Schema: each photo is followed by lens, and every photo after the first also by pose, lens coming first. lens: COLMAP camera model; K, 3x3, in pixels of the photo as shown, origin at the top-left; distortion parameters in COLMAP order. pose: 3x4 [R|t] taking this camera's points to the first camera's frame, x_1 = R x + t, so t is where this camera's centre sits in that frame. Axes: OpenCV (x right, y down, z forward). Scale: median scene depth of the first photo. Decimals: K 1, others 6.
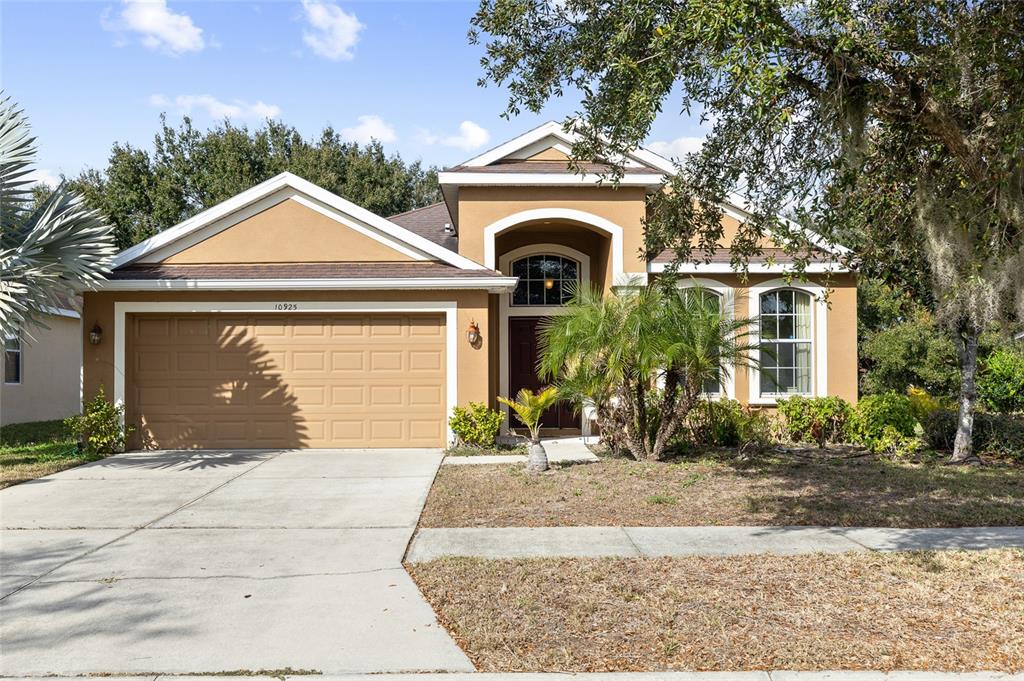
lens RADIAL K [[1060.1, 0, 508.8], [0, 1060.1, 340.2], [0, 0, 1]] dist [-0.005662, 0.000000]
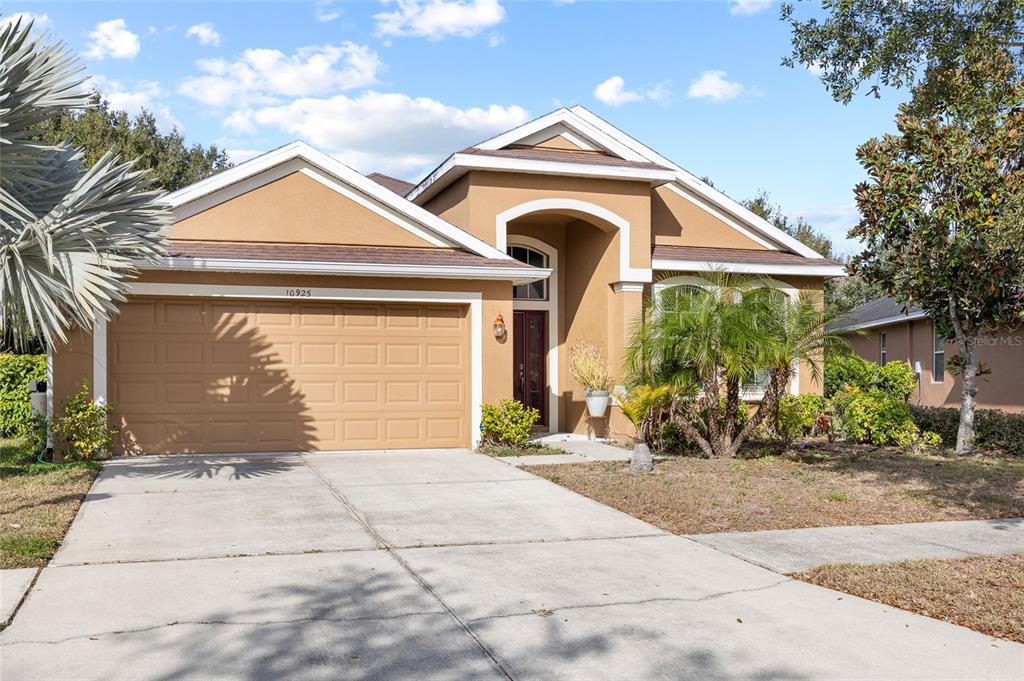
lens RADIAL K [[1060.1, 0, 495.0], [0, 1060.1, 370.8], [0, 0, 1]] dist [-0.005662, 0.000000]
pose [[0.953124, 0.006648, 0.302507, -0.317739], [-0.016667, 0.999394, 0.030549, 0.003849], [-0.302121, -0.034159, 0.952657, 0.097841]]
